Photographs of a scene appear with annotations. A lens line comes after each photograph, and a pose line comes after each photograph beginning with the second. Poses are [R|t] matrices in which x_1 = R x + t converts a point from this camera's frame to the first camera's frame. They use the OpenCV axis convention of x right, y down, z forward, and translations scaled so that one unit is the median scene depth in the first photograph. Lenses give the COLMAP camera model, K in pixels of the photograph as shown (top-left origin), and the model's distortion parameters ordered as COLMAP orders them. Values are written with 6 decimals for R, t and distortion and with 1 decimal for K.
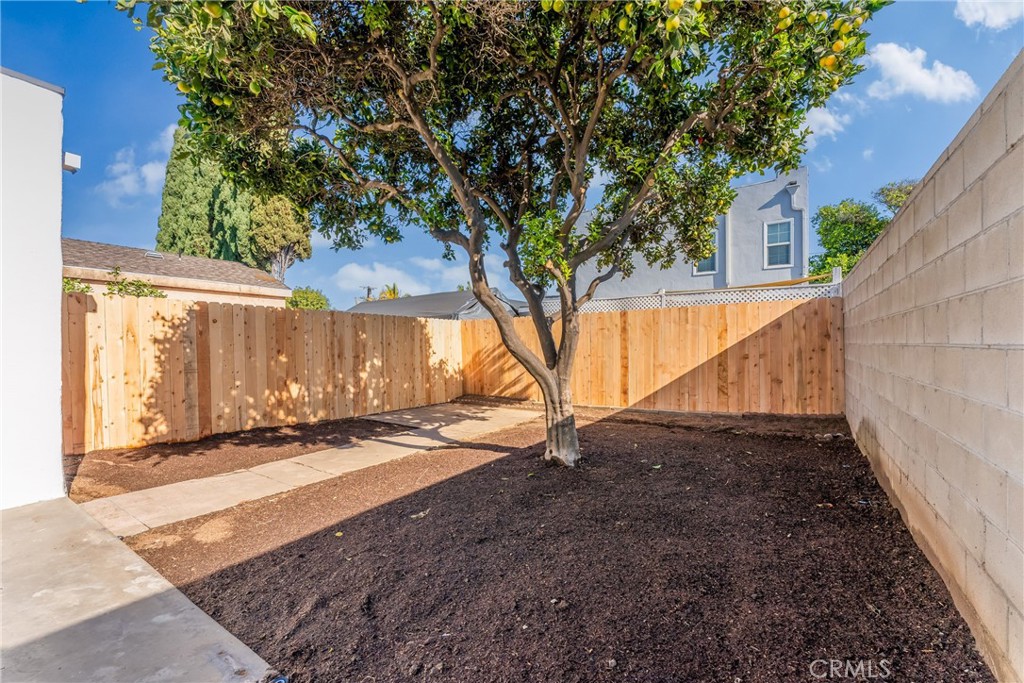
lens RADIAL K [[413.3, 0, 513.1], [0, 413.3, 346.0], [0, 0, 1]] dist [-0.000684, 0.000021]
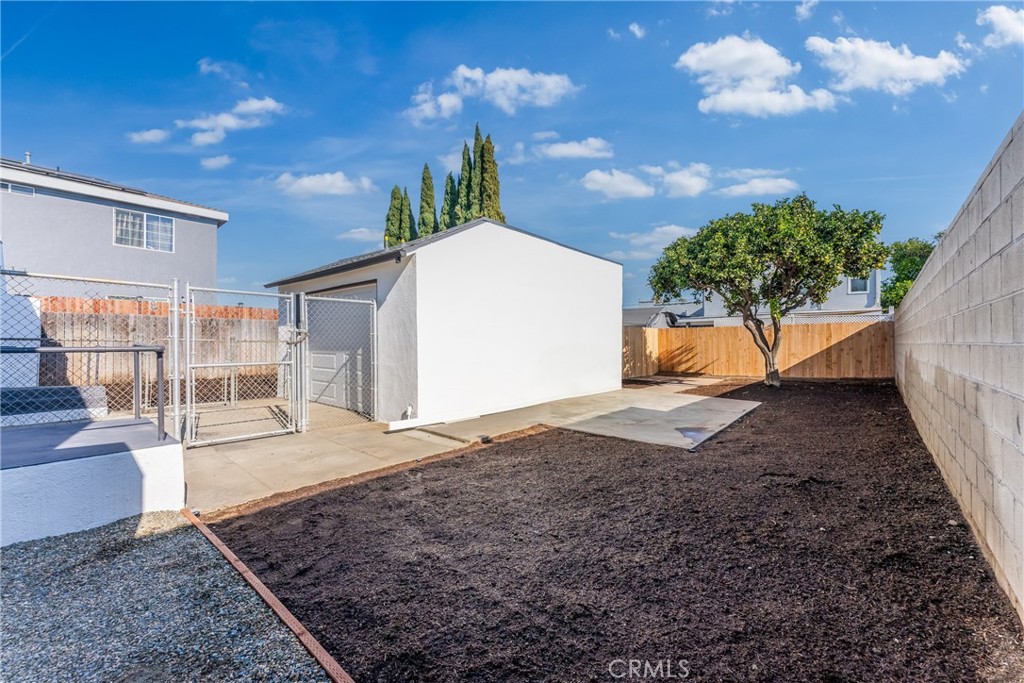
lens RADIAL K [[413.3, 0, 511.4], [0, 413.3, 340.7], [0, 0, 1]] dist [-0.000684, 0.000021]
pose [[0.992322, 0.006142, -0.123529, -0.781524], [-0.007045, 0.999952, -0.006880, 0.007579], [0.123481, 0.007698, 0.992317, -1.188294]]
